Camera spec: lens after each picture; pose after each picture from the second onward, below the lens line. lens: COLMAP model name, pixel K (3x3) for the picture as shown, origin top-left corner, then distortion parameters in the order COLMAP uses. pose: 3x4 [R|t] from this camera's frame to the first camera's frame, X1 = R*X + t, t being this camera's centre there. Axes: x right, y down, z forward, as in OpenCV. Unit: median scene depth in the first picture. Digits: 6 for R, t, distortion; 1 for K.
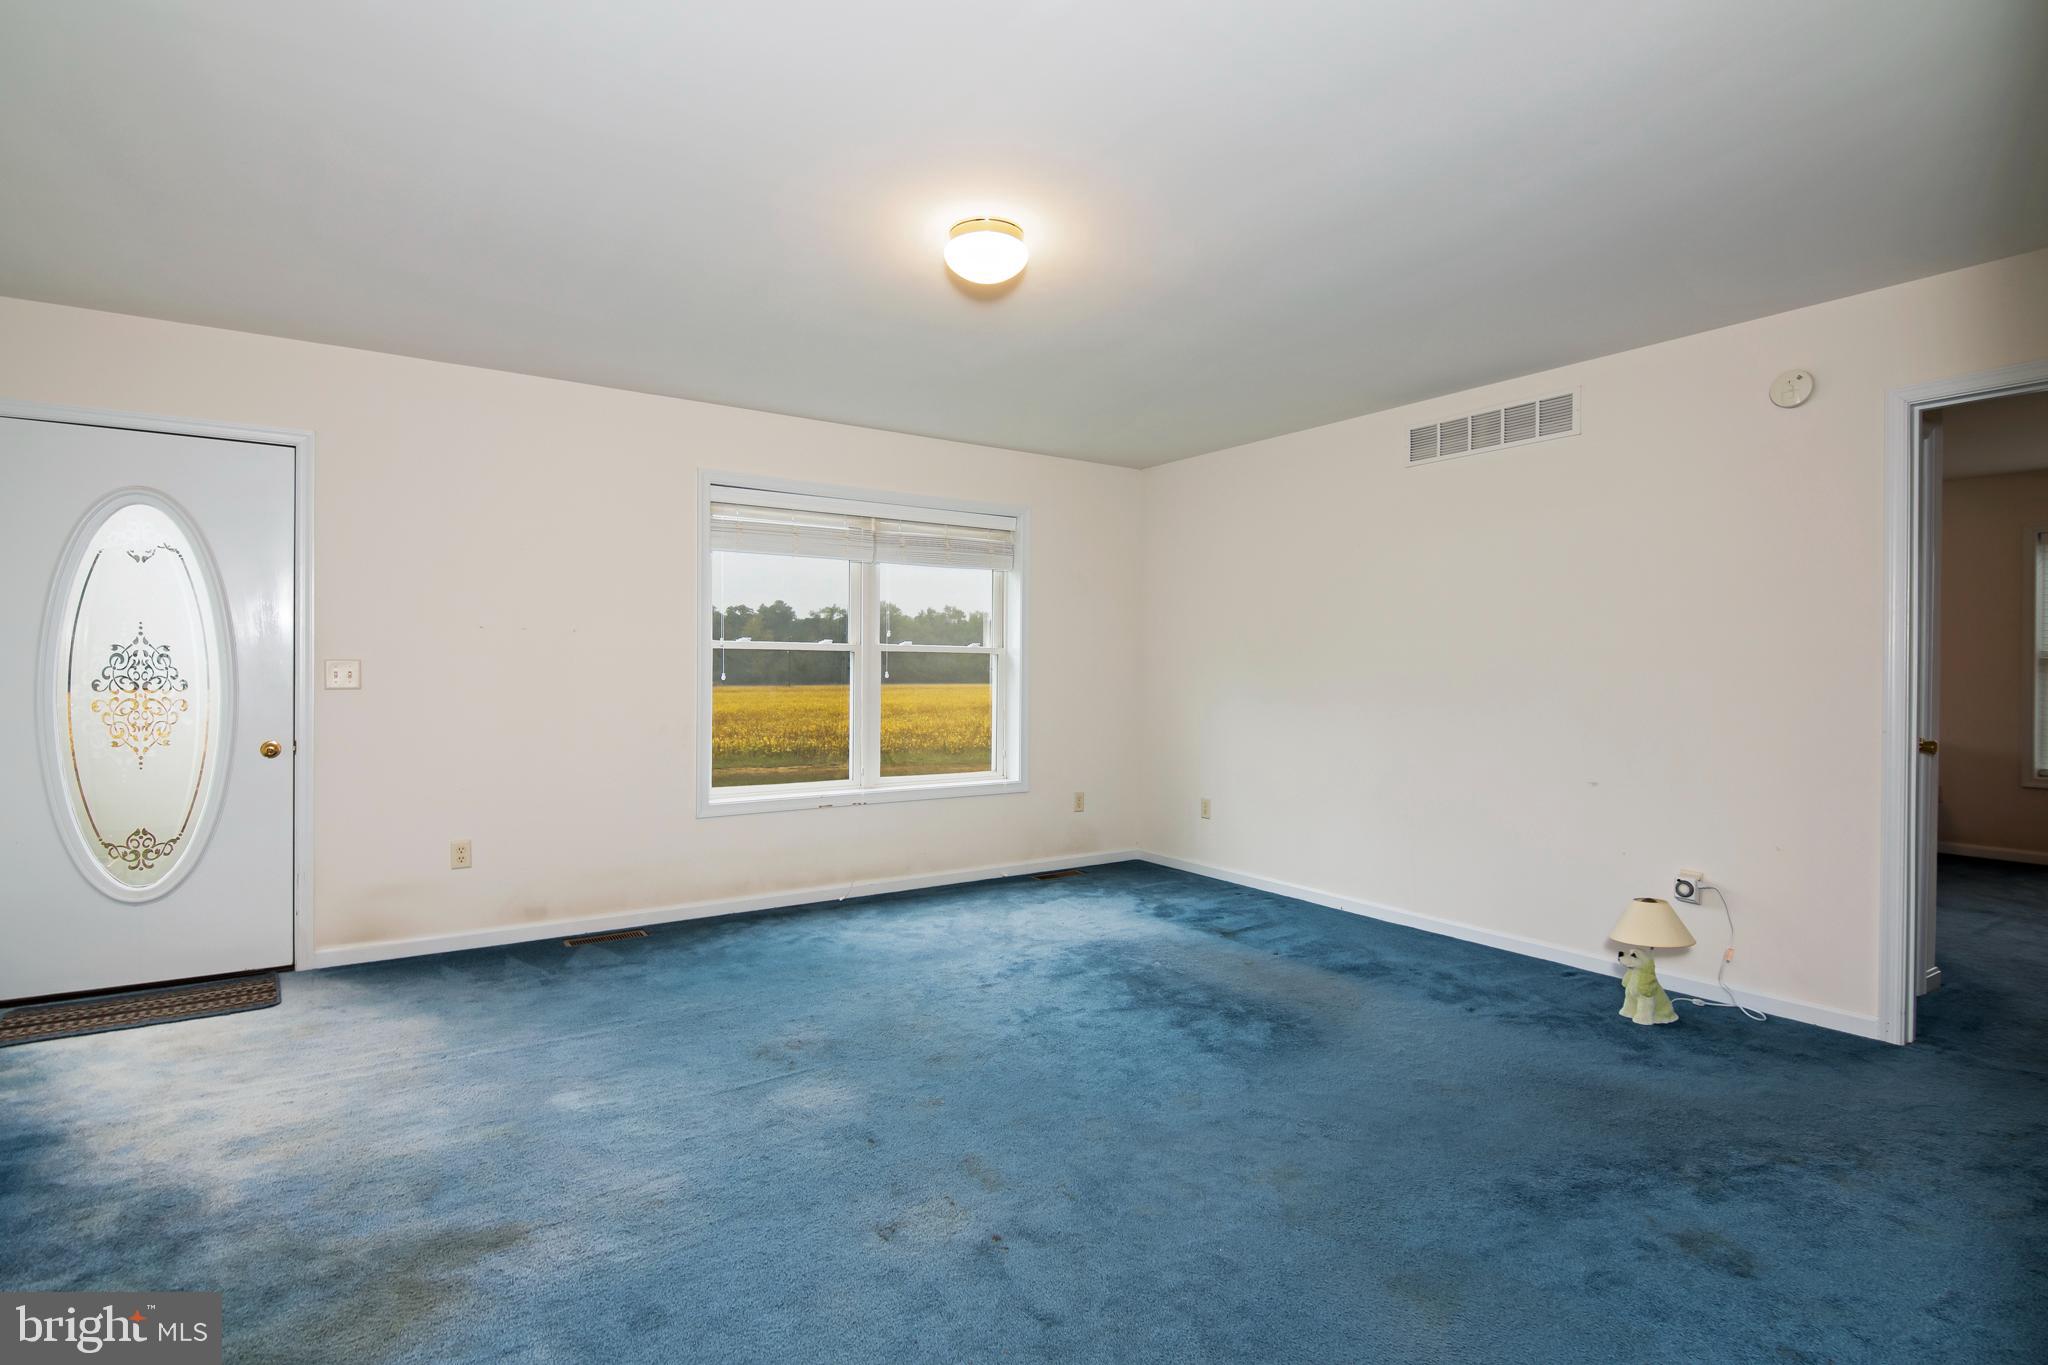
lens RADIAL K [[998.0, 0, 1015.7], [0, 998.0, 673.1], [0, 0, 1]] dist [-0.000198, -0.000896]
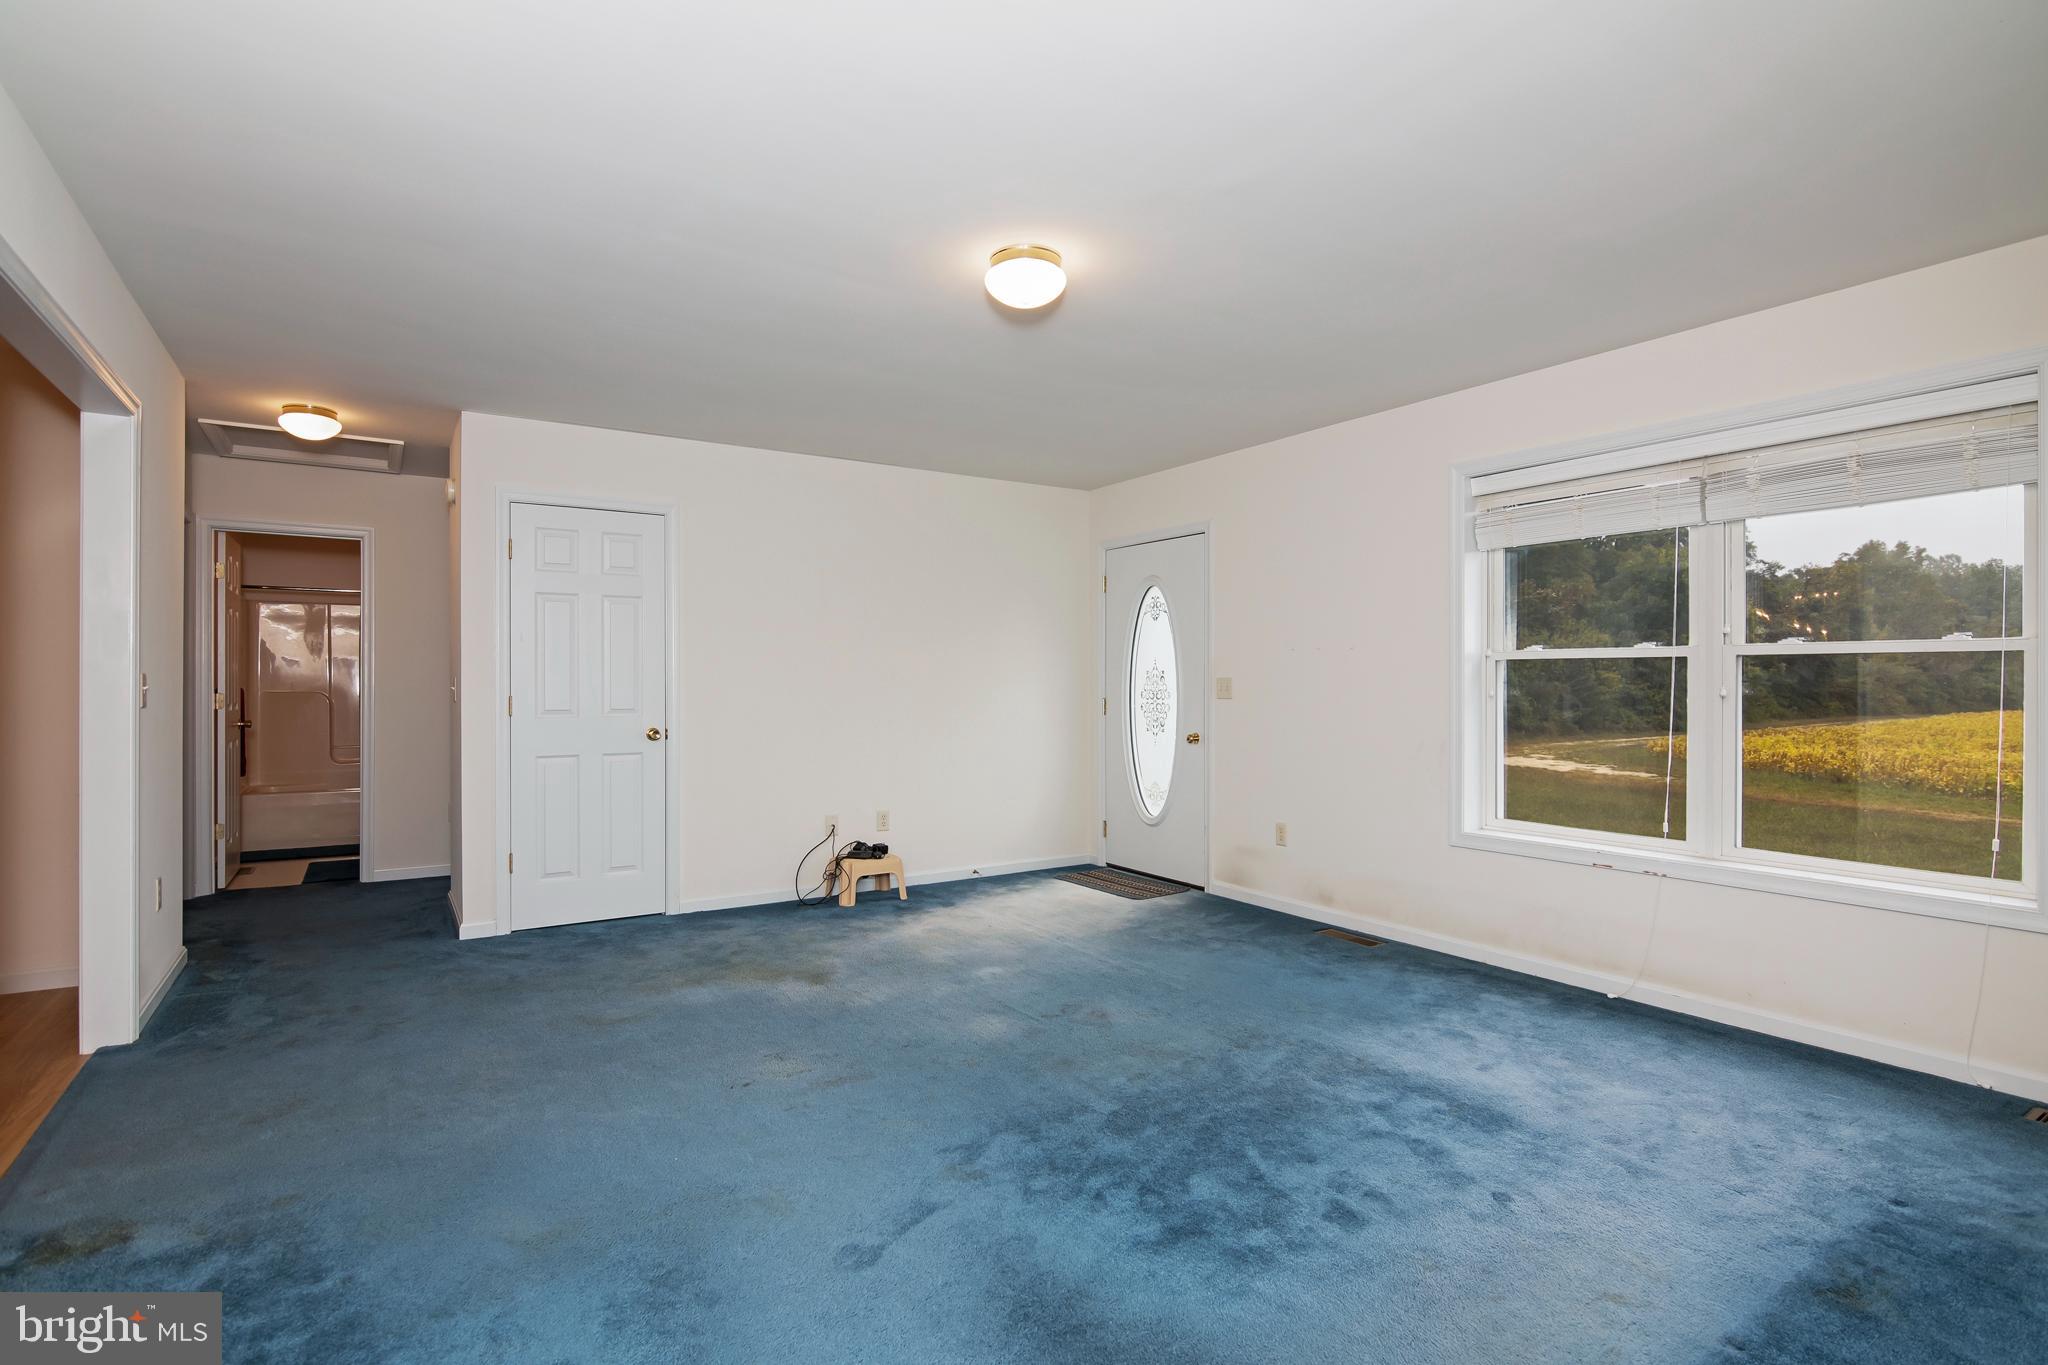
lens RADIAL K [[998.0, 0, 1022.0], [0, 998.0, 696.3], [0, 0, 1]] dist [-0.000198, -0.000896]
pose [[-0.002355, 0.008826, -0.999958, 0.673865], [-0.009573, 0.999915, 0.008849, 0.005157], [0.999951, 0.009594, -0.002271, 0.687358]]
